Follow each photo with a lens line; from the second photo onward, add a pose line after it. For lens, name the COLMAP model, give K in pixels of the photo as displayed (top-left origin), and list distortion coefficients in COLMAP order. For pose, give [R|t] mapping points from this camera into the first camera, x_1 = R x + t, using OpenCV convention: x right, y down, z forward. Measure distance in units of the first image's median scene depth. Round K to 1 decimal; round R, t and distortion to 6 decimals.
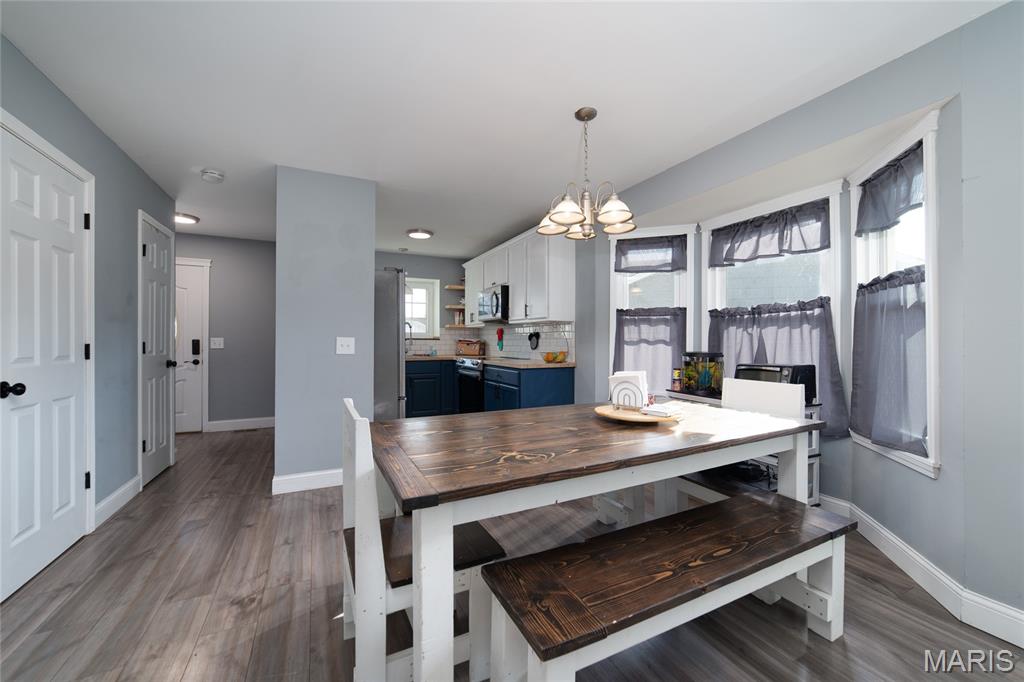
lens RADIAL K [[395.8, 0, 512.0], [0, 395.8, 341.0], [0, 0, 1]] dist [-0.000727, 0.000281]
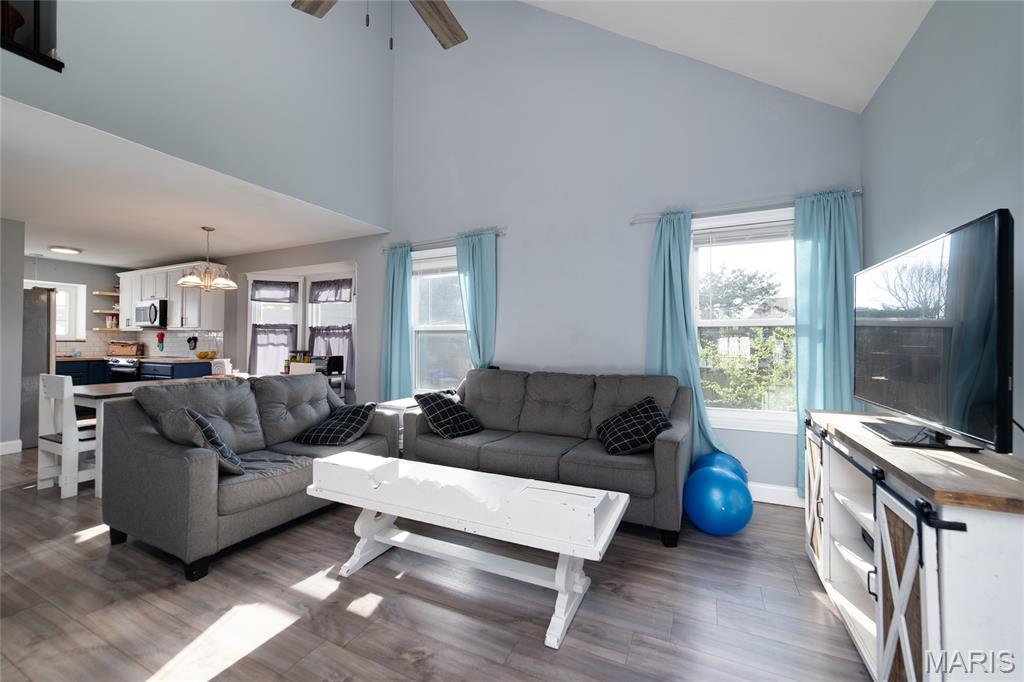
lens RADIAL K [[400.9, 0, 508.9], [0, 400.9, 339.9], [0, 0, 1]] dist [-0.001715, 0.000633]
pose [[0.791330, 0.005490, 0.611365, 0.083361], [-0.003879, 0.999985, -0.003959, -0.011877], [-0.611378, 0.000761, 0.791339, -0.779463]]
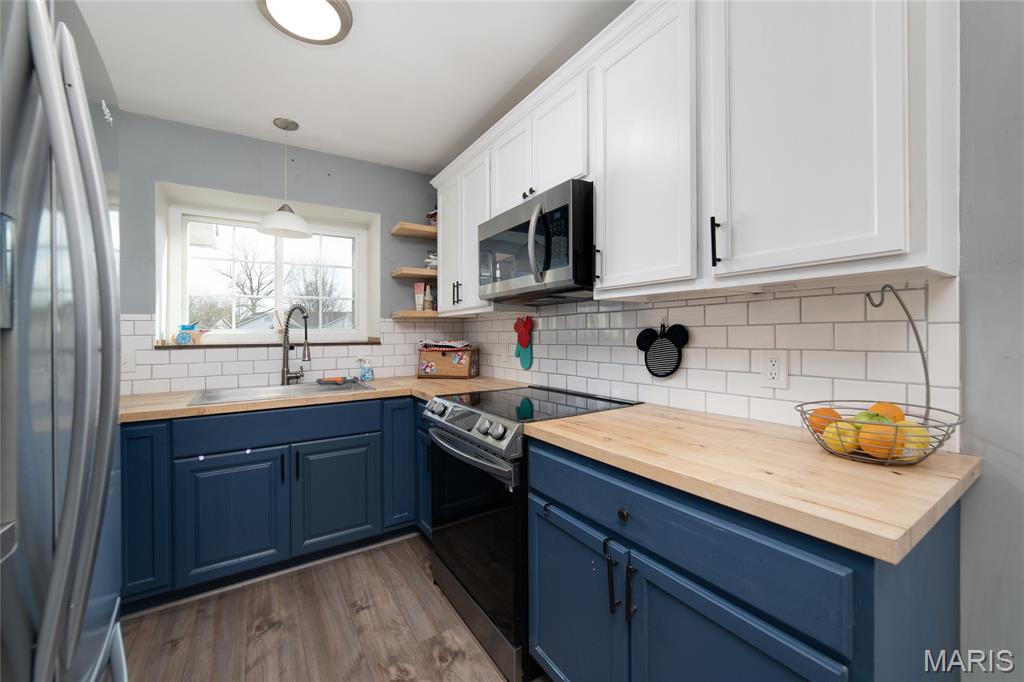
lens RADIAL K [[395.1, 0, 512.3], [0, 395.1, 334.5], [0, 0, 1]] dist [0.000367, 0.000273]
pose [[0.993160, -0.007800, 0.116500, -0.123454], [0.007947, 0.999968, -0.000794, -0.017872], [-0.116490, 0.001715, 0.993190, 0.764119]]
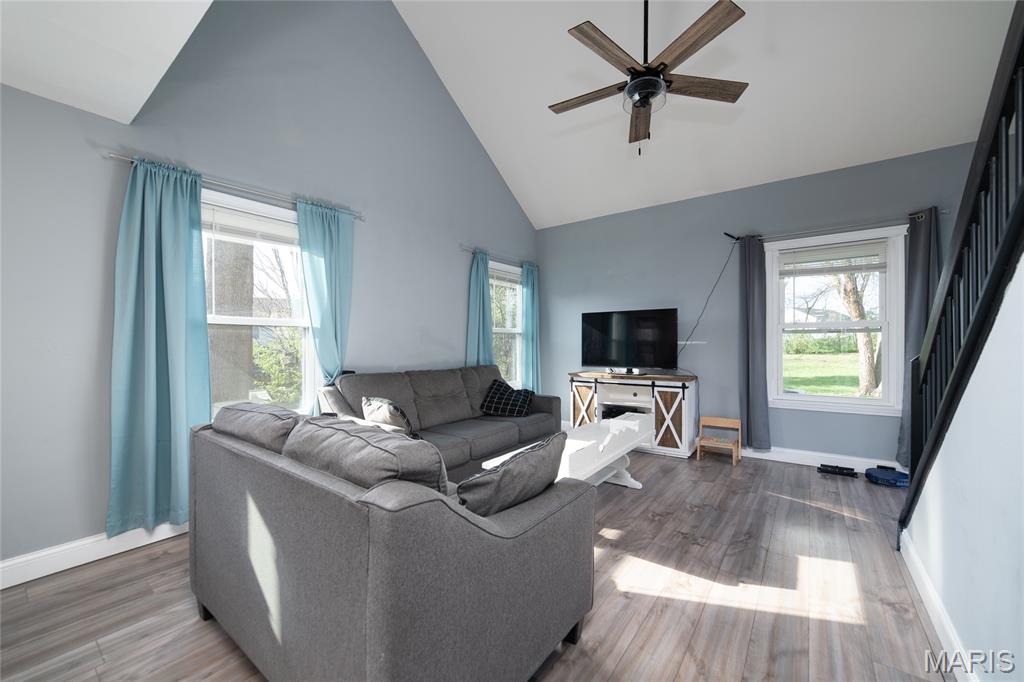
lens RADIAL K [[403.6, 0, 525.0], [0, 403.6, 338.4], [0, 0, 1]] dist [-0.004958, 0.000188]
pose [[-0.470293, 0.007445, 0.882479, -0.238955], [-0.000099, 0.999964, -0.008489, -0.012137], [-0.882510, -0.004080, -0.470276, 0.048075]]
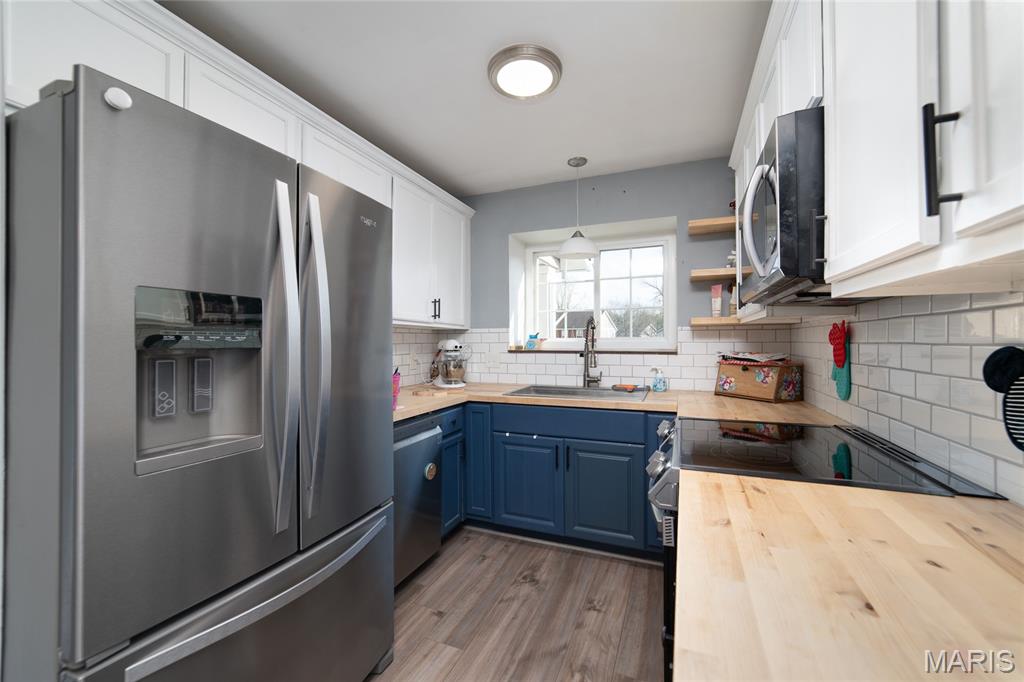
lens RADIAL K [[403.6, 0, 525.0], [0, 403.6, 338.4], [0, 0, 1]] dist [-0.004958, 0.000188]
pose [[0.679846, -0.002552, -0.733350, 0.039743], [-0.001155, 0.999989, -0.004550, -0.025538], [0.733354, 0.003941, 0.679836, 0.839735]]
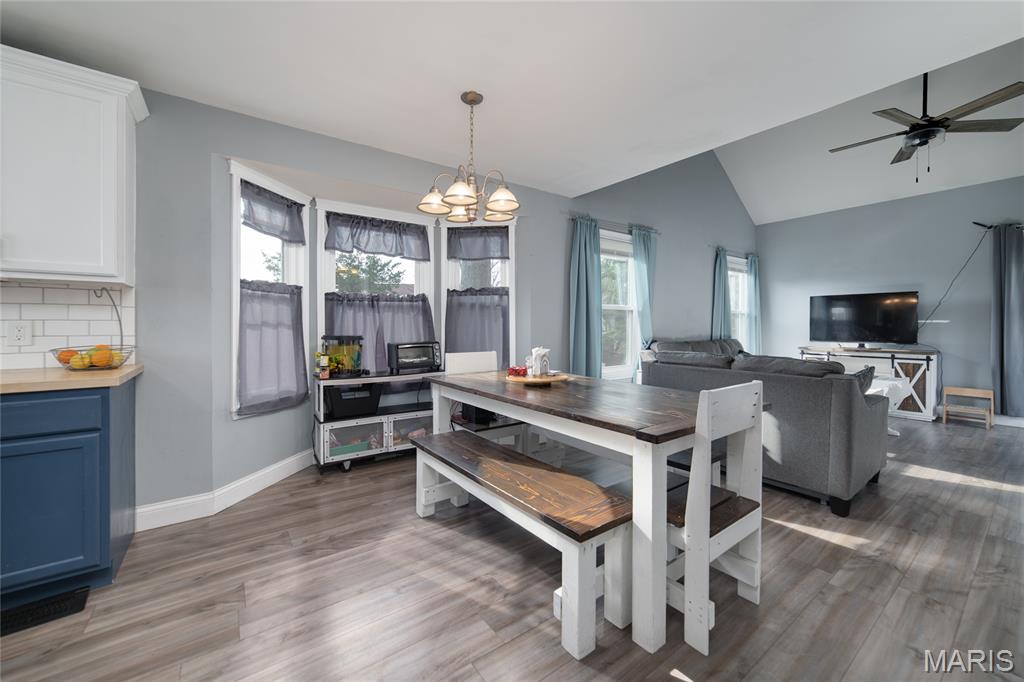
lens RADIAL K [[402.0, 0, 526.7], [0, 402.0, 323.5], [0, 0, 1]] dist [0.001347, 0.000567]
pose [[-0.188071, -0.001380, 0.982155, -0.448286], [-0.000980, 0.999999, 0.001218, -0.002937], [-0.982155, -0.000733, -0.188072, 0.559495]]
